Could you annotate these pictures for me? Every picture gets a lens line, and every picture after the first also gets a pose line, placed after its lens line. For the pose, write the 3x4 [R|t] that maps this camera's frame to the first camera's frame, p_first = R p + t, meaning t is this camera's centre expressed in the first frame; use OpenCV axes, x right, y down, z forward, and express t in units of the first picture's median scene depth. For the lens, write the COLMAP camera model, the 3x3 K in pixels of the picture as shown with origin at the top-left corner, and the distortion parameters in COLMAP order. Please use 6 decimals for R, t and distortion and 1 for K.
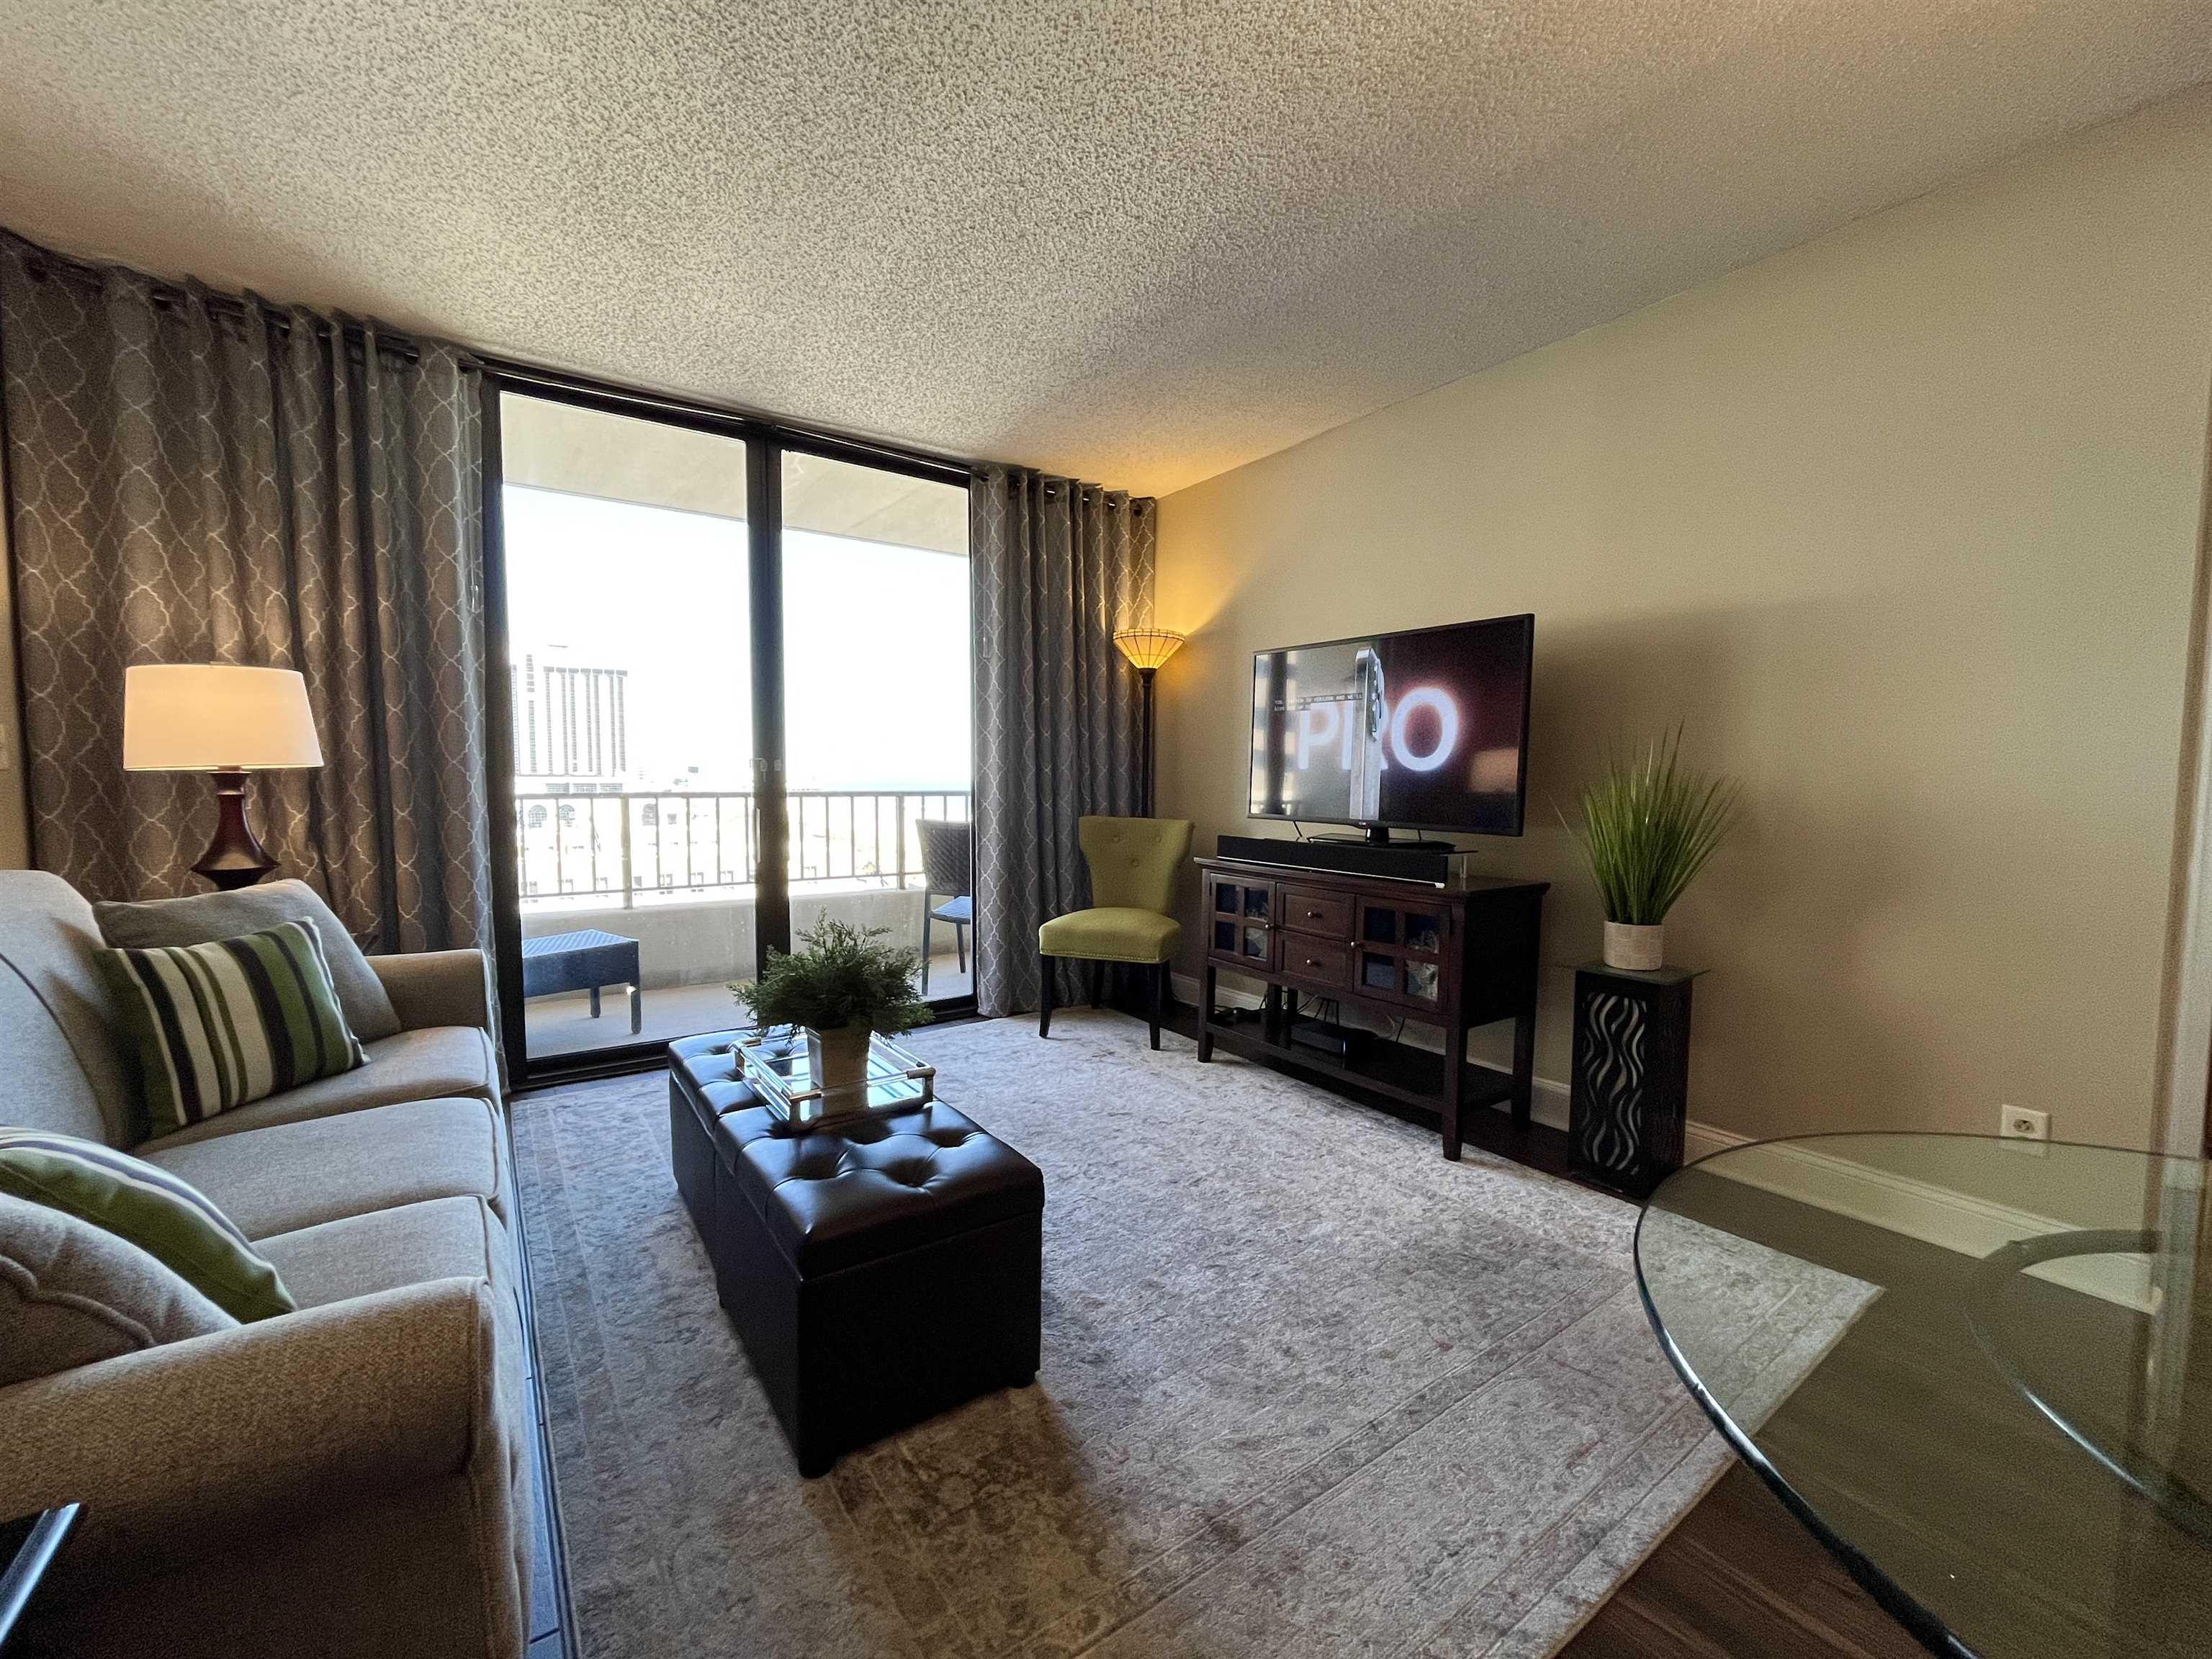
lens RADIAL K [[898.6, 0, 1099.3], [0, 898.6, 836.3], [0, 0, 1]] dist [-0.004085, 0.000331]
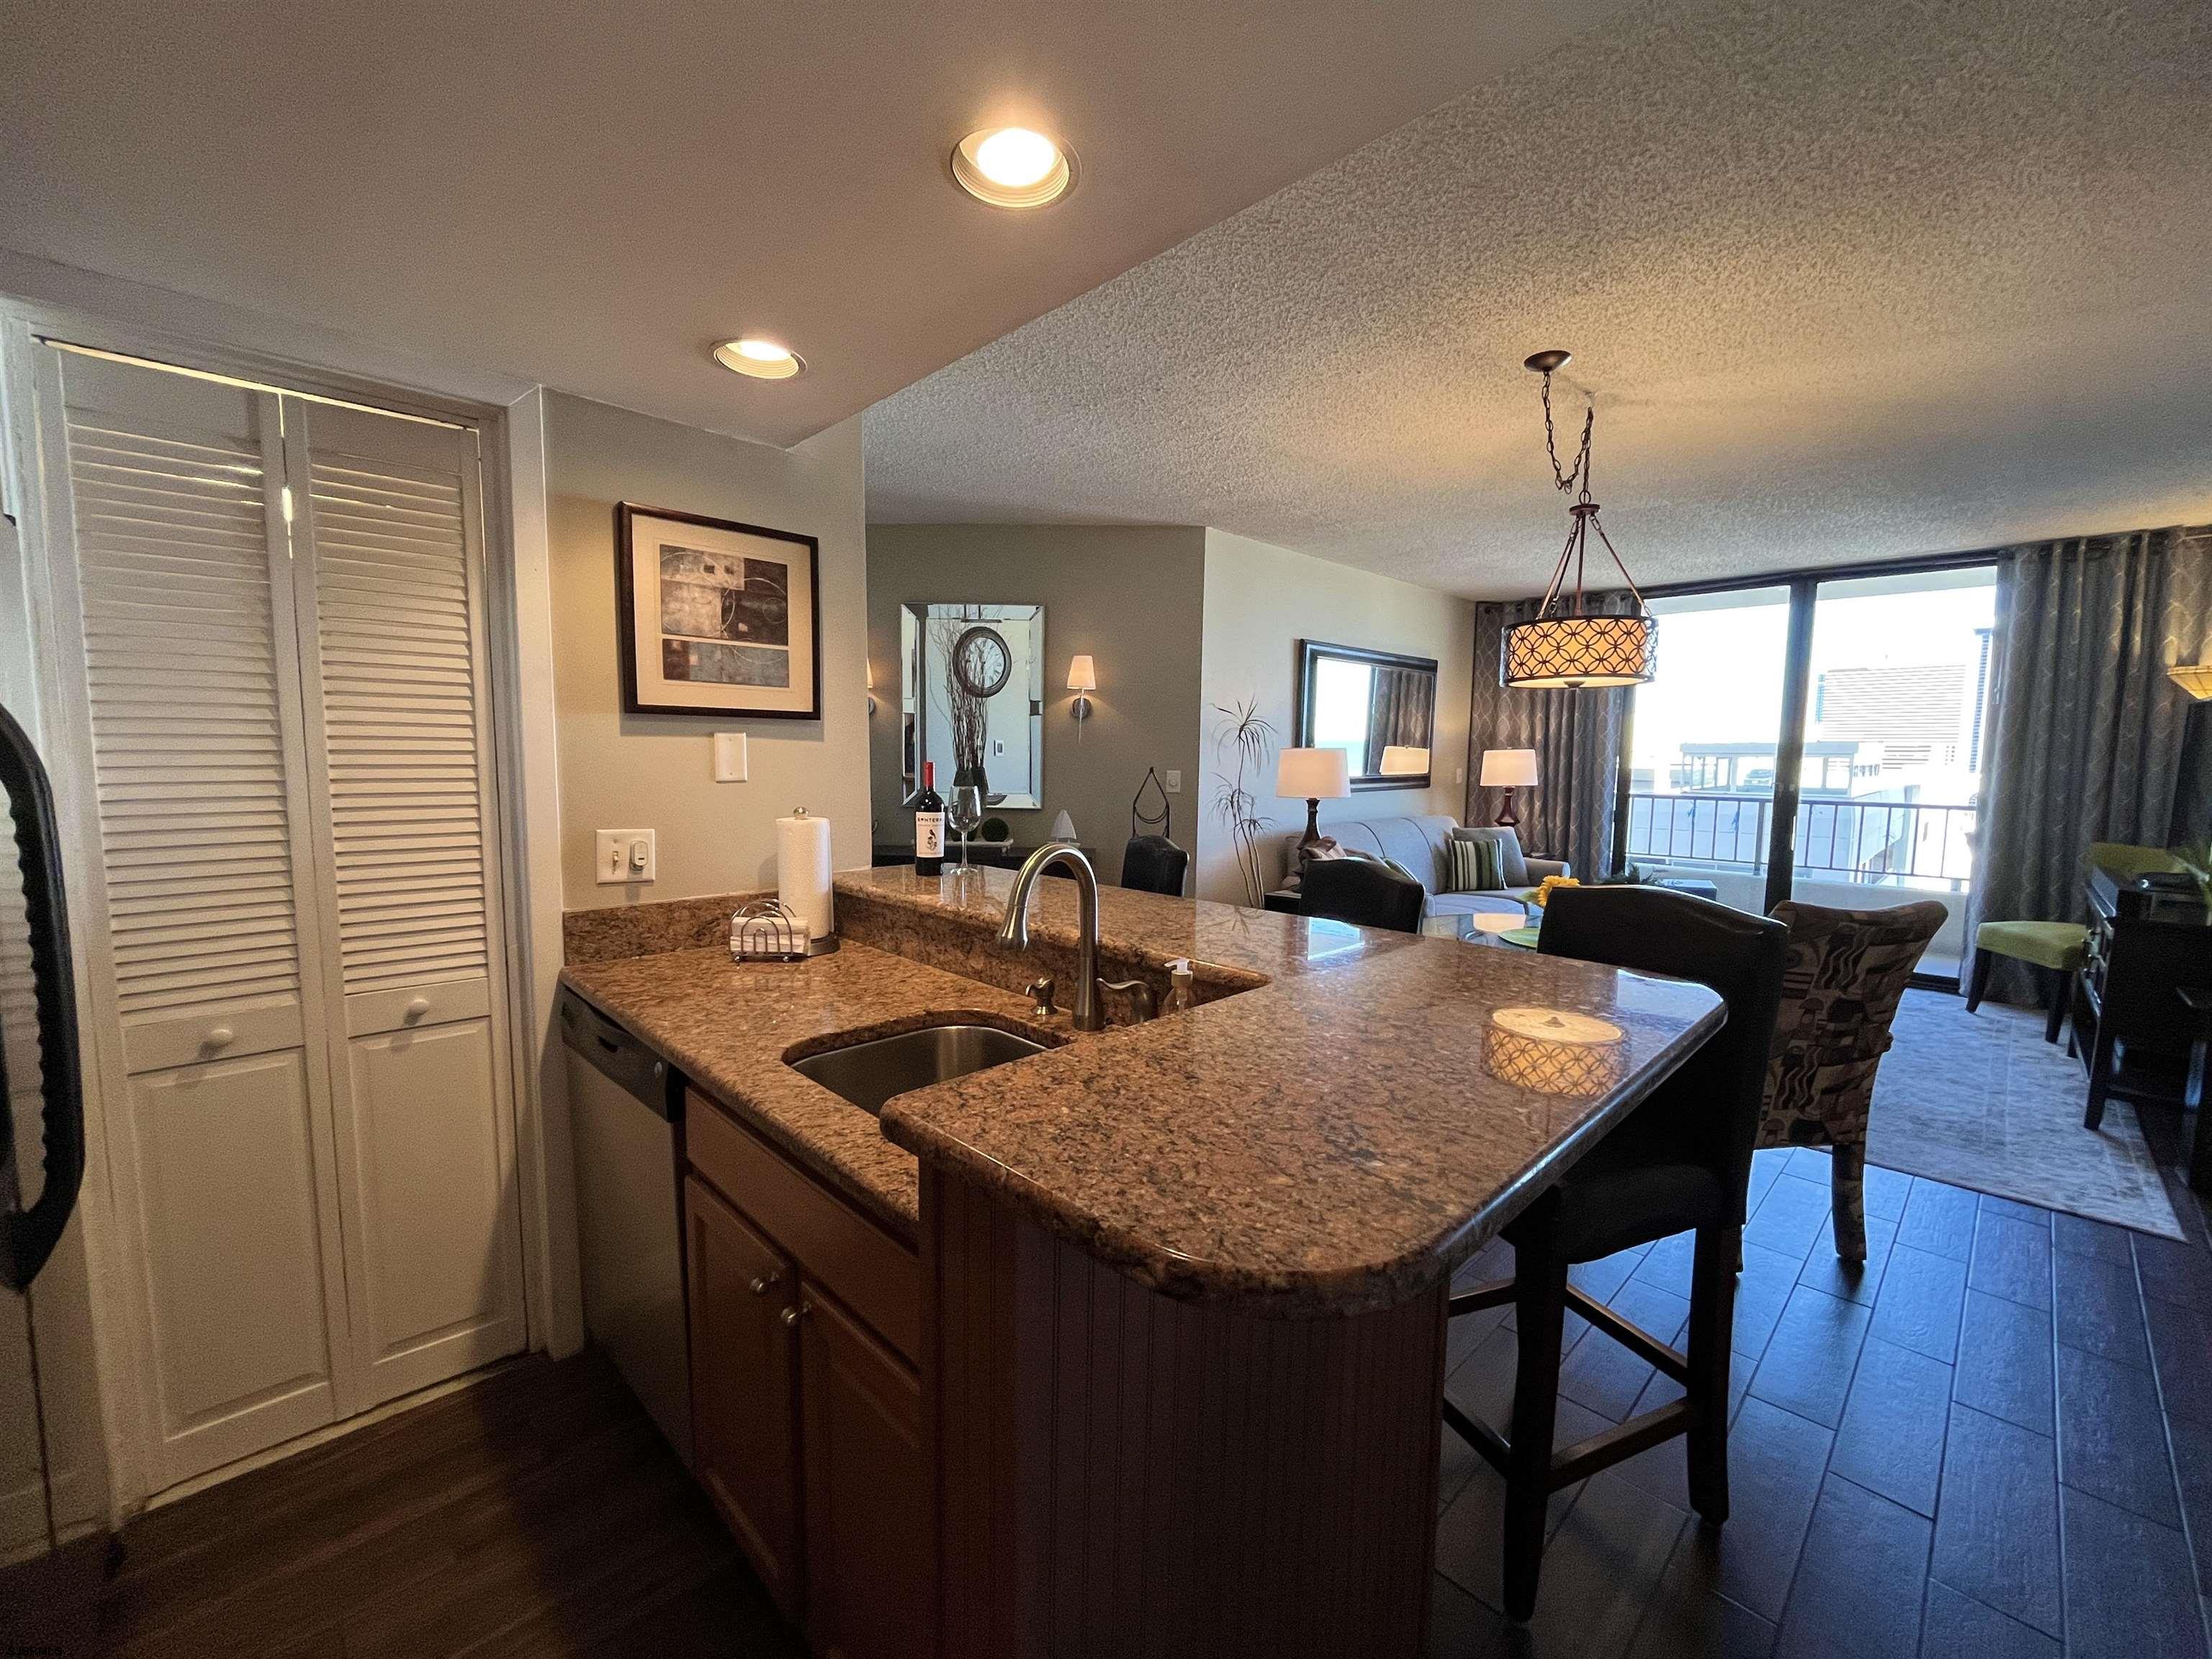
lens RADIAL K [[898.6, 0, 1099.3], [0, 898.6, 836.3], [0, 0, 1]] dist [-0.004085, 0.000331]
pose [[0.155792, 0.091838, -0.983511, 1.342893], [-0.072421, 0.994051, 0.081350, -0.047396], [0.985131, 0.058553, 0.161517, -0.580069]]
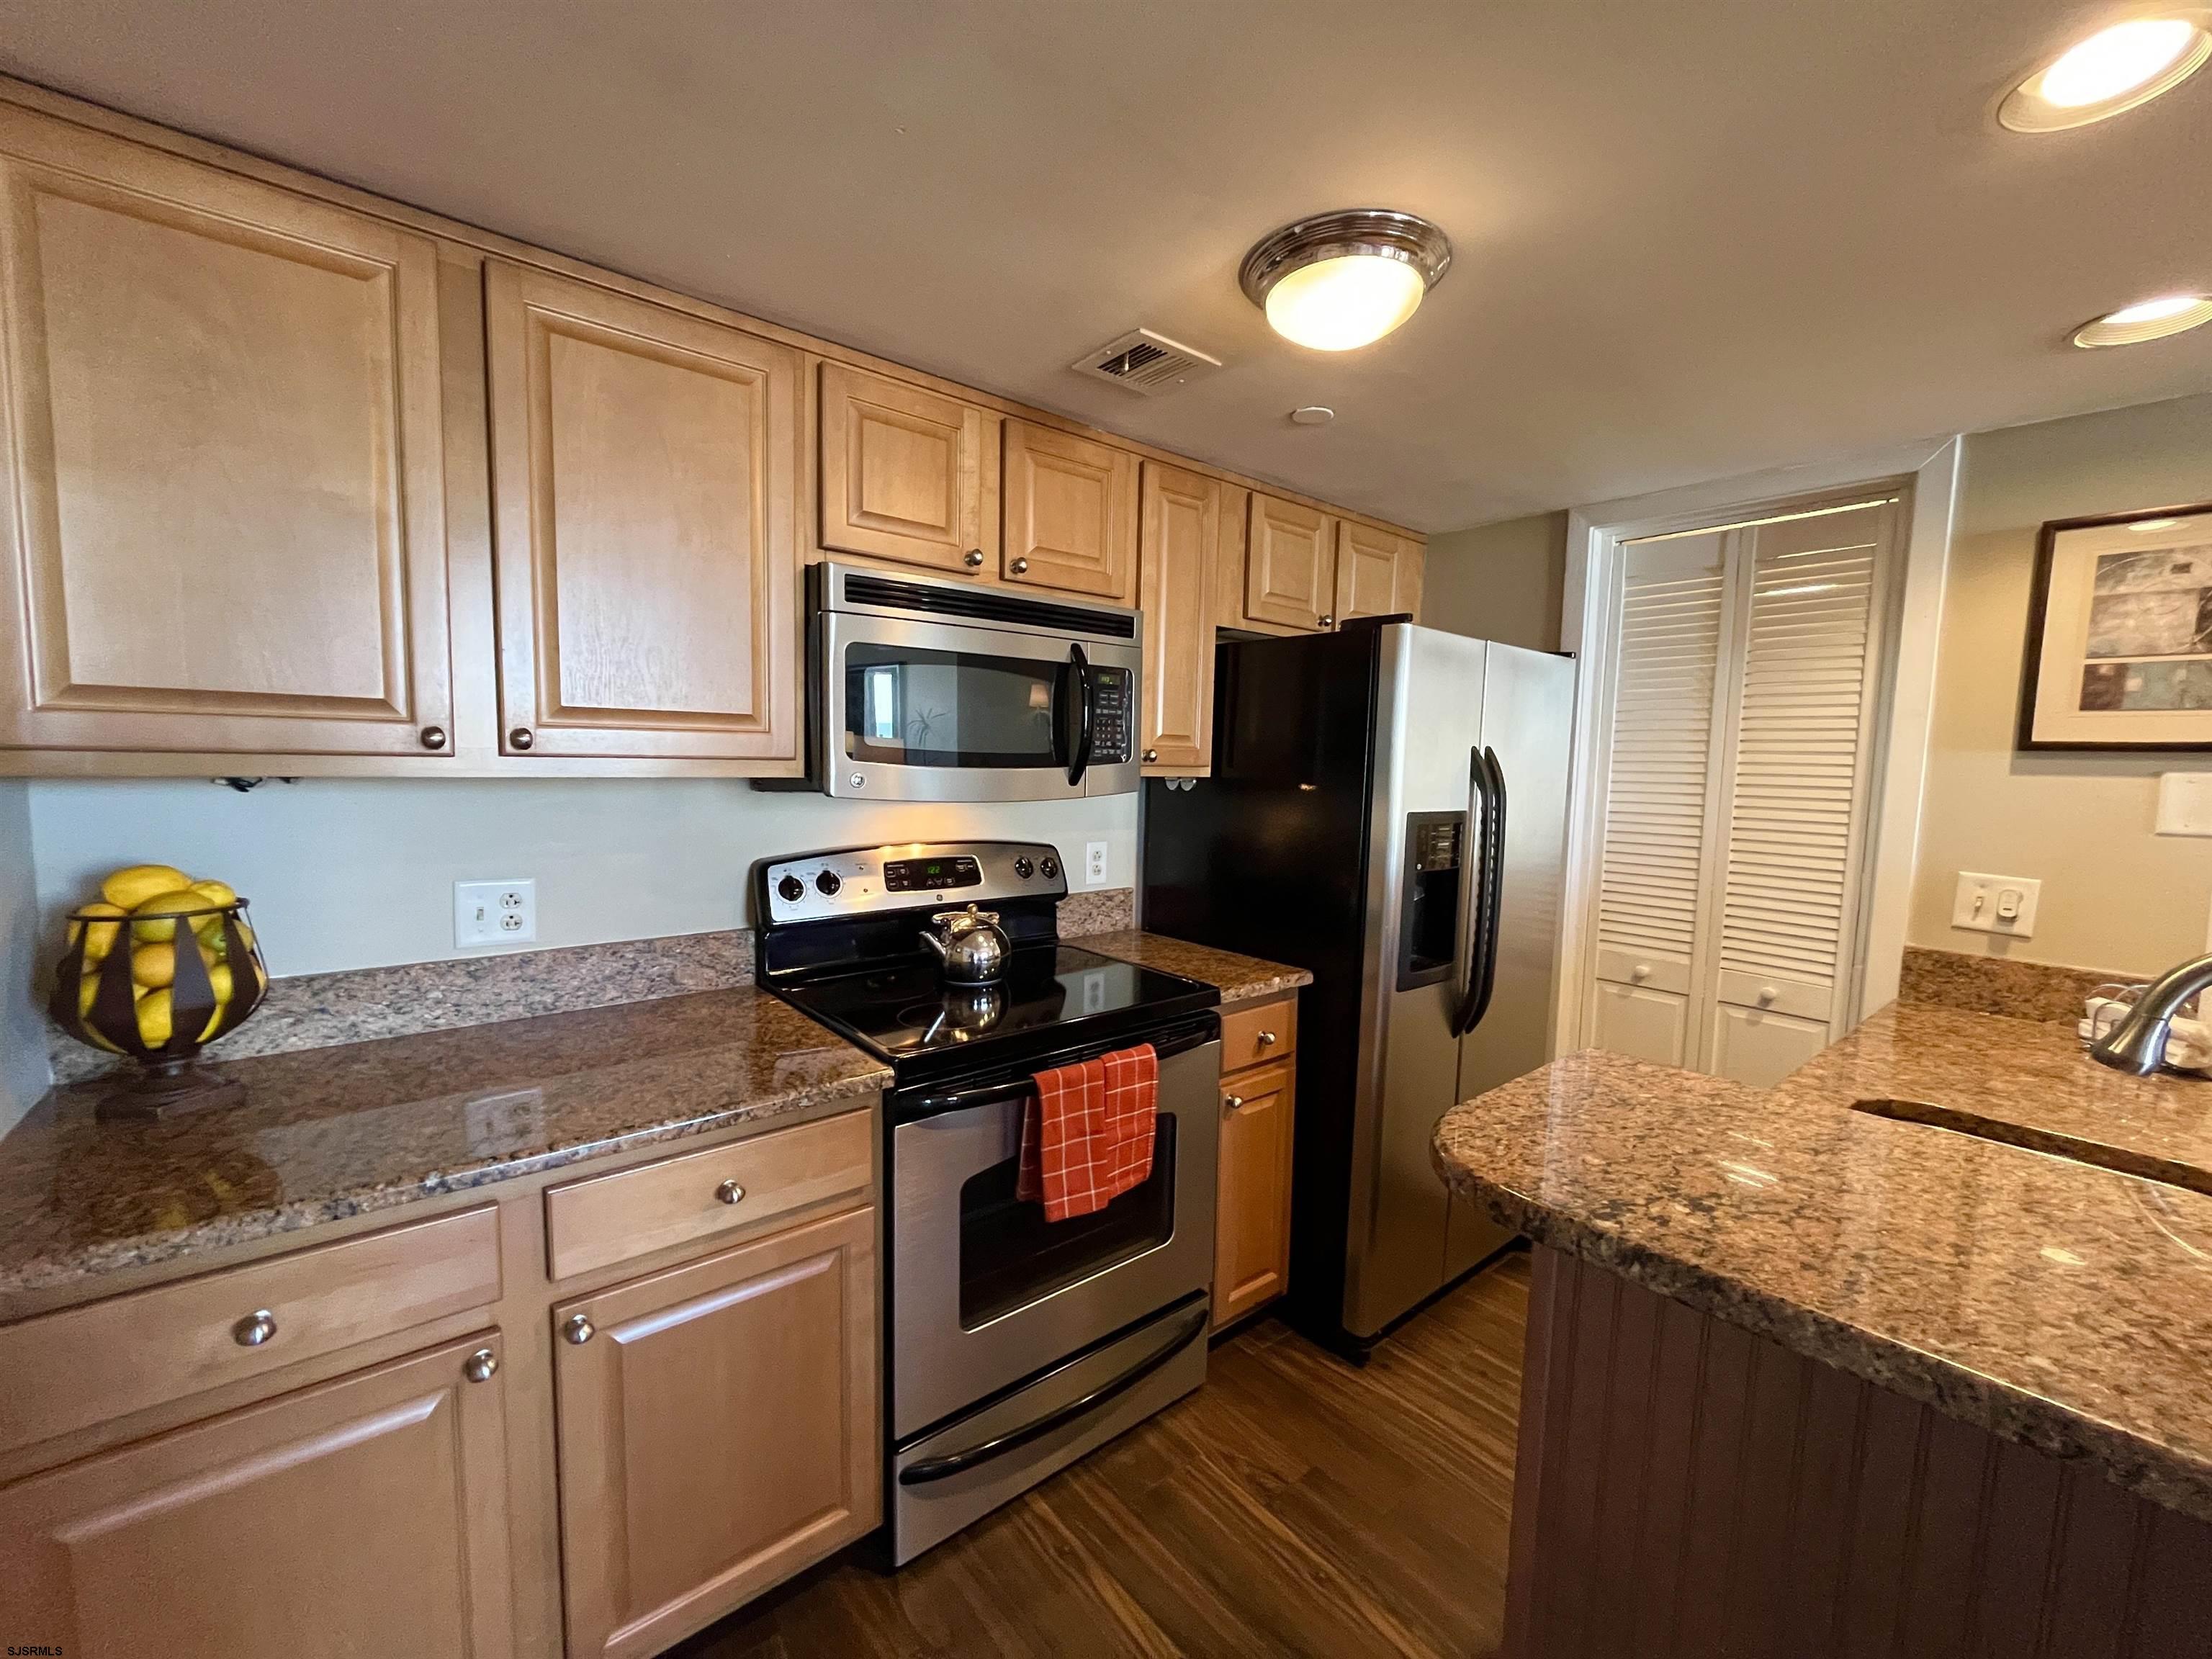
lens RADIAL K [[897.6, 0, 1099.6], [0, 897.6, 836.5], [0, 0, 1]] dist [-0.003585, 0.000980]
pose [[-0.996506, -0.017729, -0.081615, 1.296626], [-0.029893, 0.988184, 0.150326, -0.076892], [0.077986, 0.152241, -0.985262, -0.225990]]
